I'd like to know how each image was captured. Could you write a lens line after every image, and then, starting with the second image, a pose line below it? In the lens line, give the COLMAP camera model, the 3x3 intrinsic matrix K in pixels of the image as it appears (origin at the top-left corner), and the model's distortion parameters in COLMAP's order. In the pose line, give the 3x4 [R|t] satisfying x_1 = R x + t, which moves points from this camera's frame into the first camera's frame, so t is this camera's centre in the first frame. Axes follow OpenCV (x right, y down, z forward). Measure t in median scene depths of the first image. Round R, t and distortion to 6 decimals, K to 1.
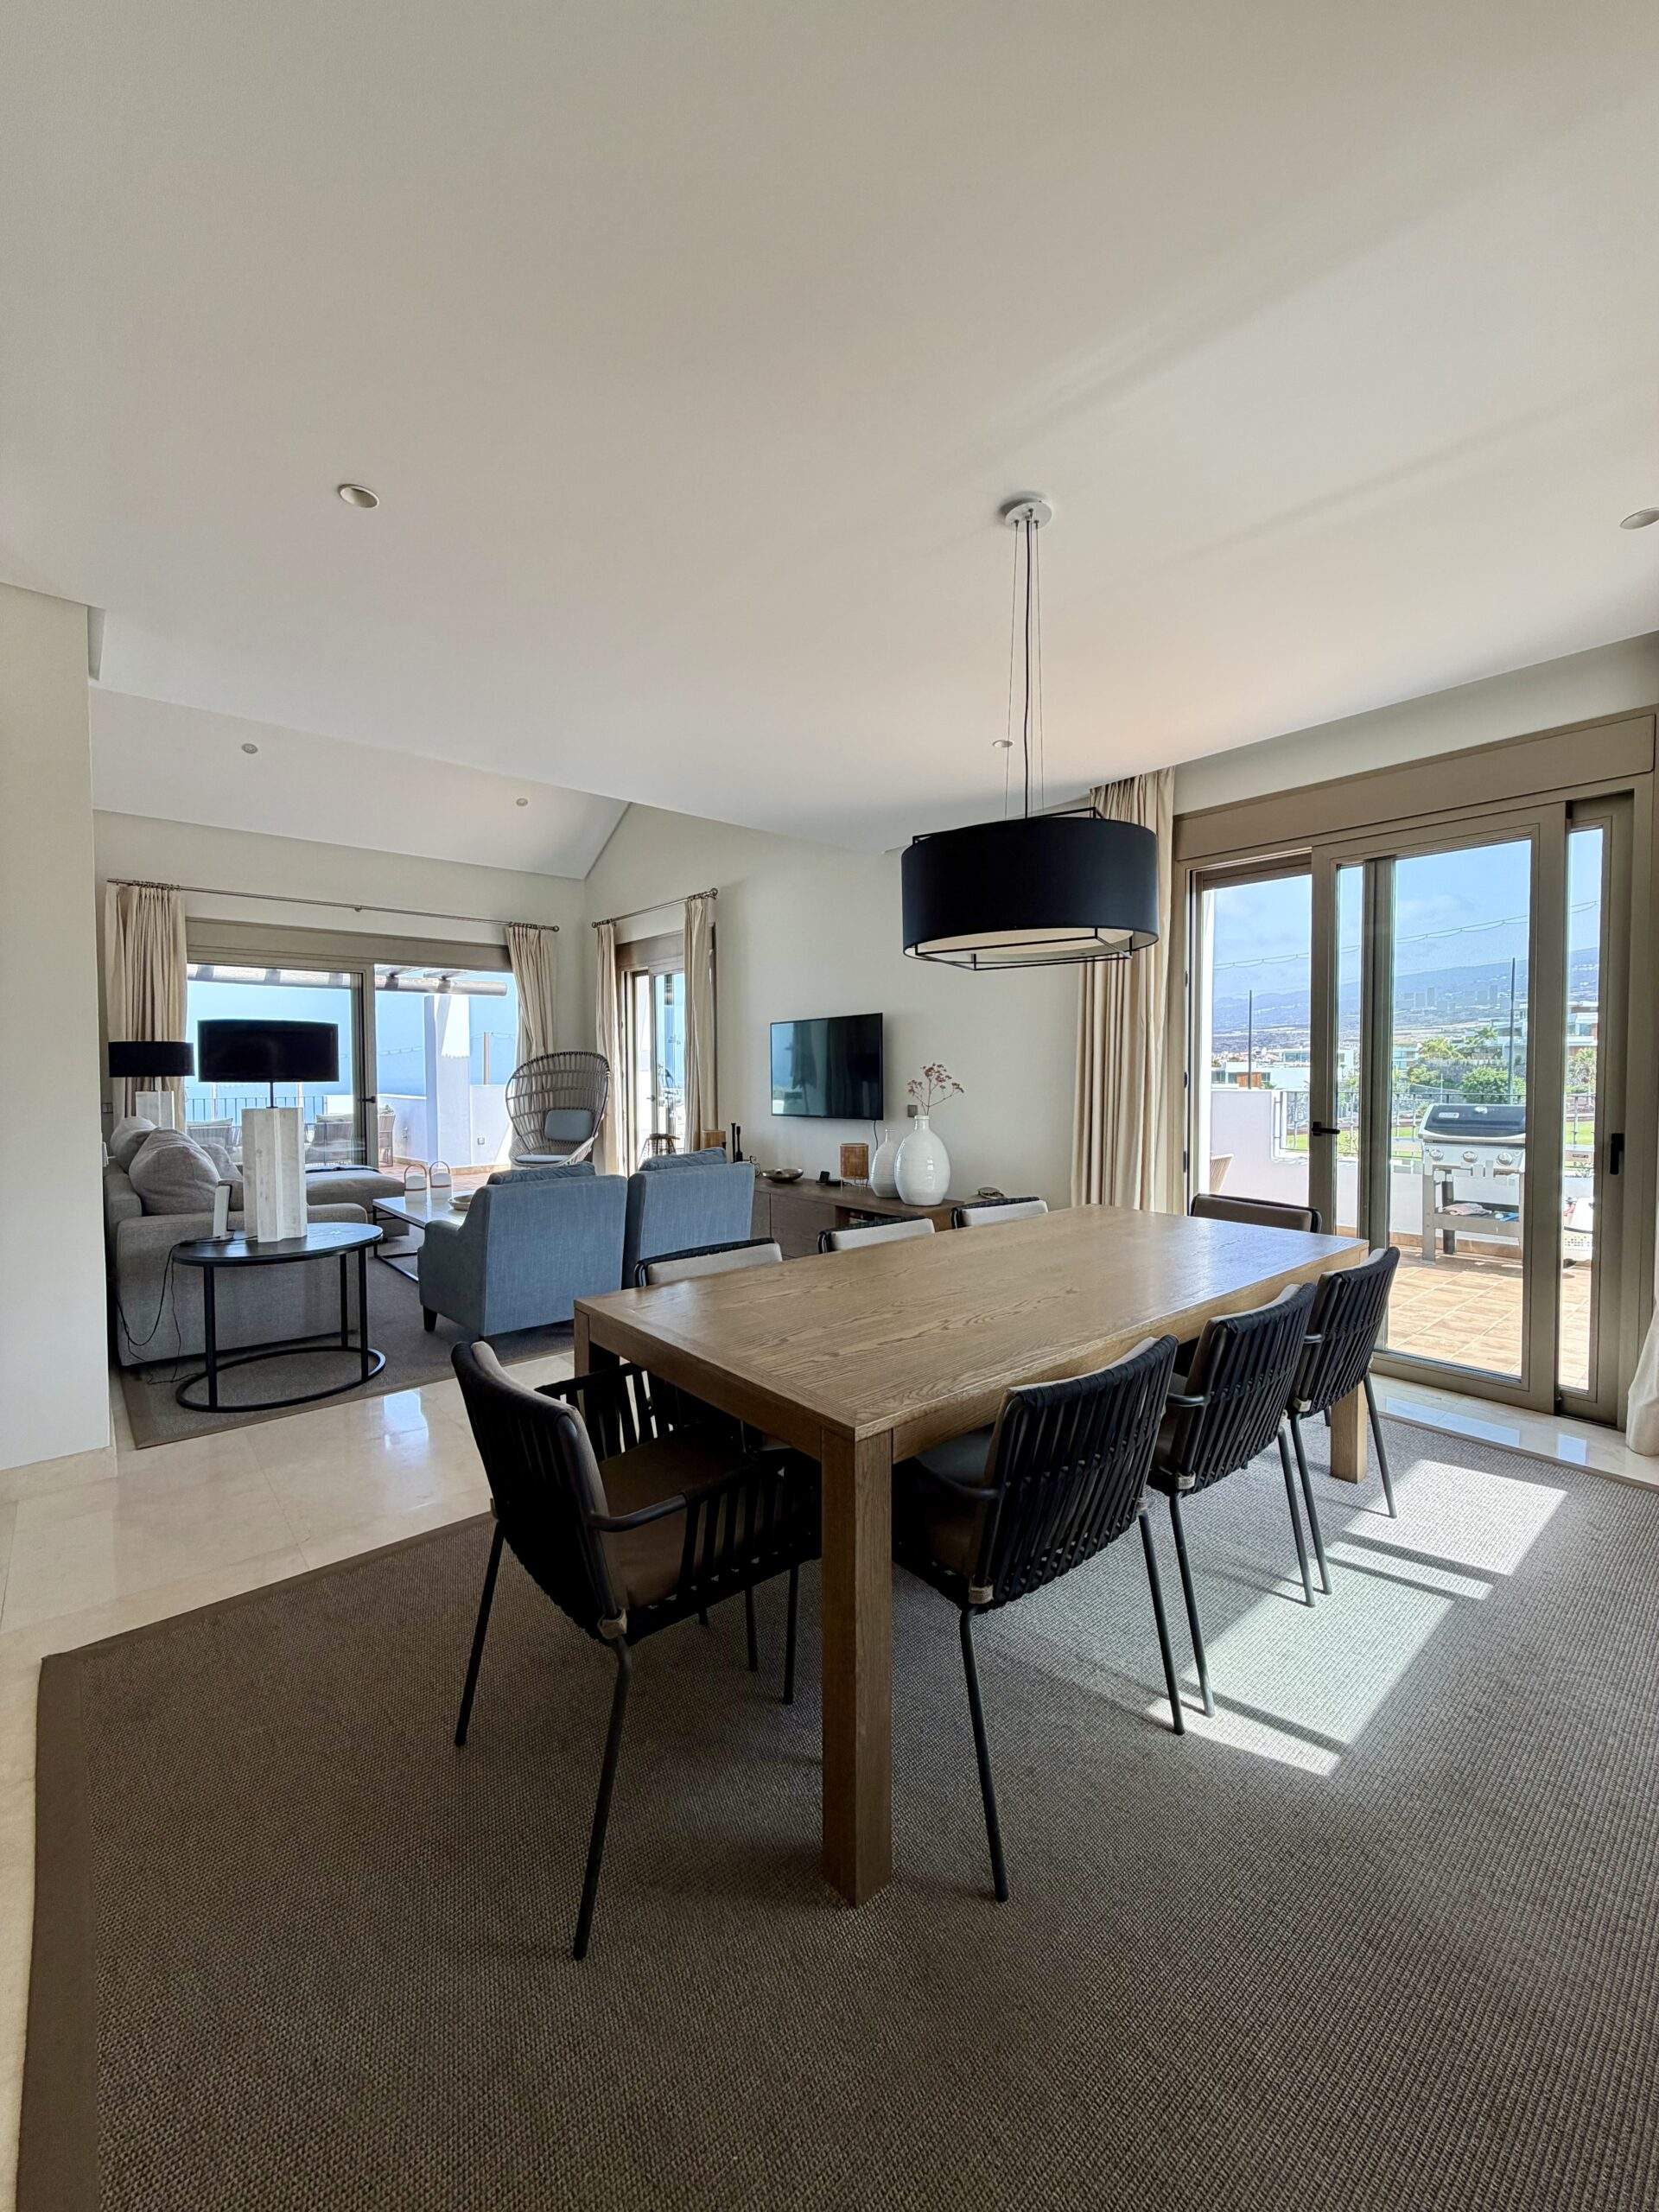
lens RADIAL K [[889.6, 0, 831.0], [0, 889.6, 1096.3], [0, 0, 1]] dist [-0.000786, 0.000001]
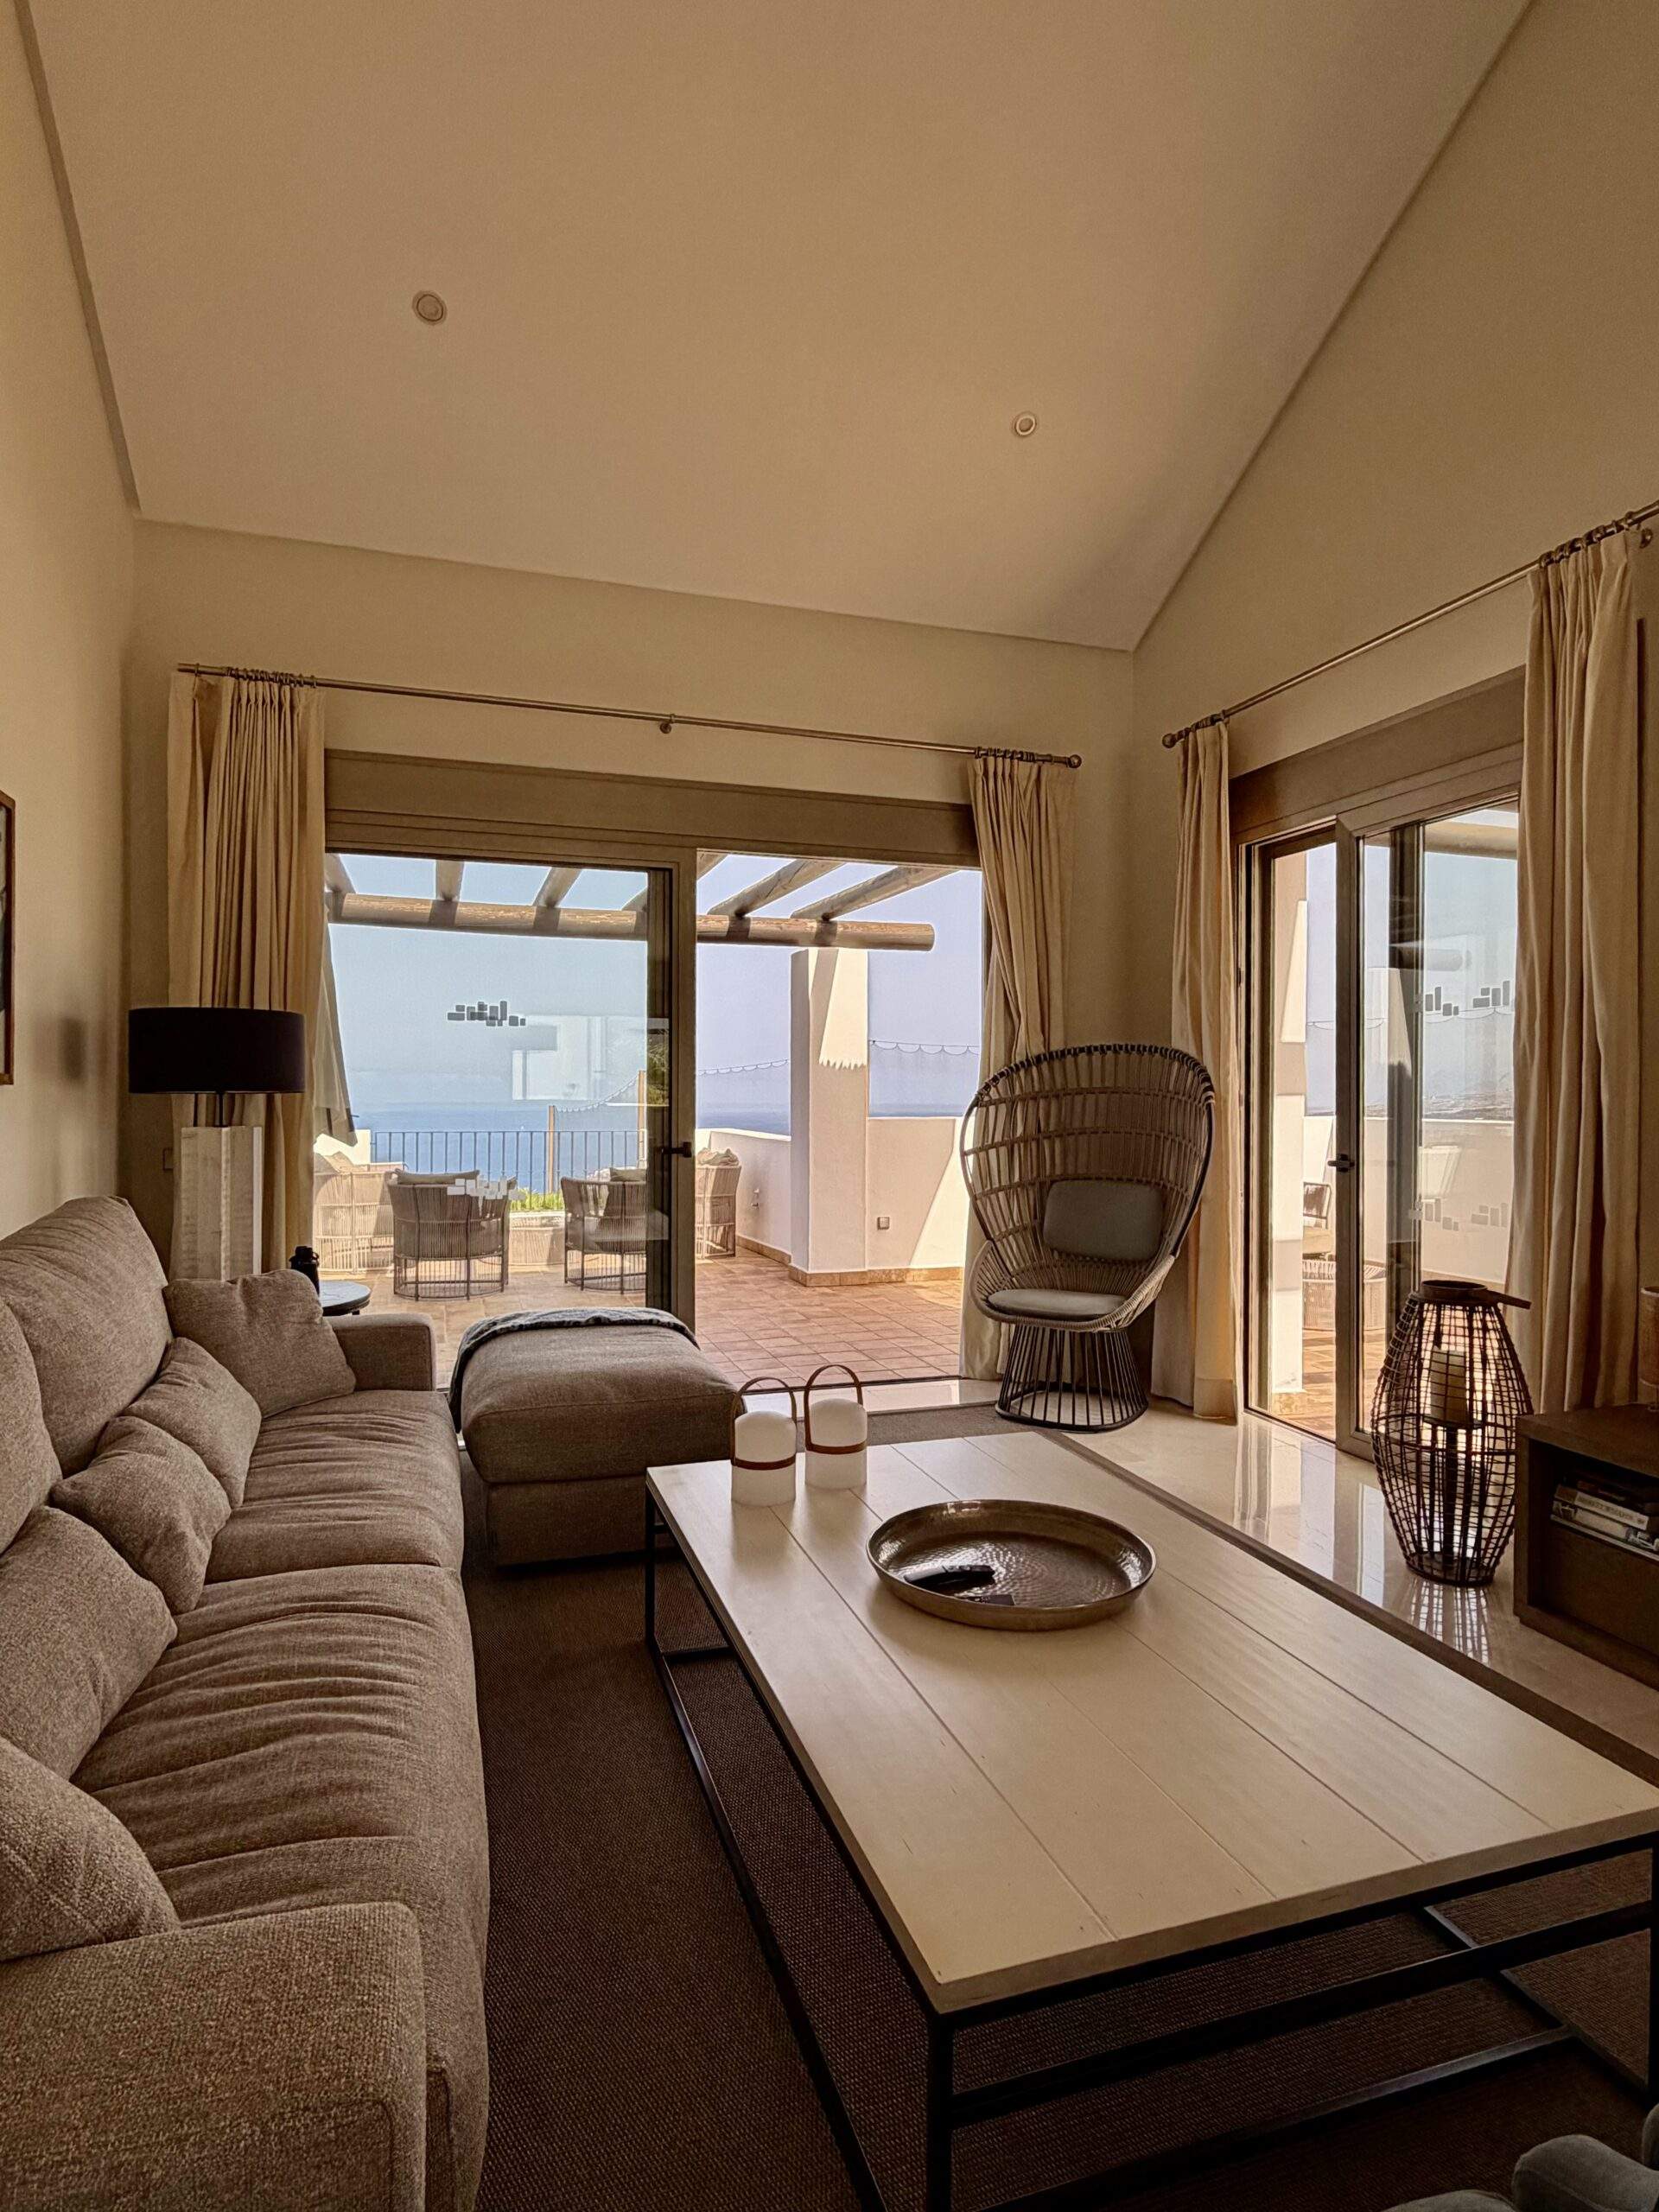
lens RADIAL K [[1164.4, 0, 825.1], [0, 1164.4, 1103.5], [0, 0, 1]] dist [0.001530, 0.000065]
pose [[0.923118, 0.011076, -0.384358, -0.202906], [-0.020603, 0.999574, -0.020676, -0.007908], [0.383965, 0.027006, 0.922953, 0.437030]]
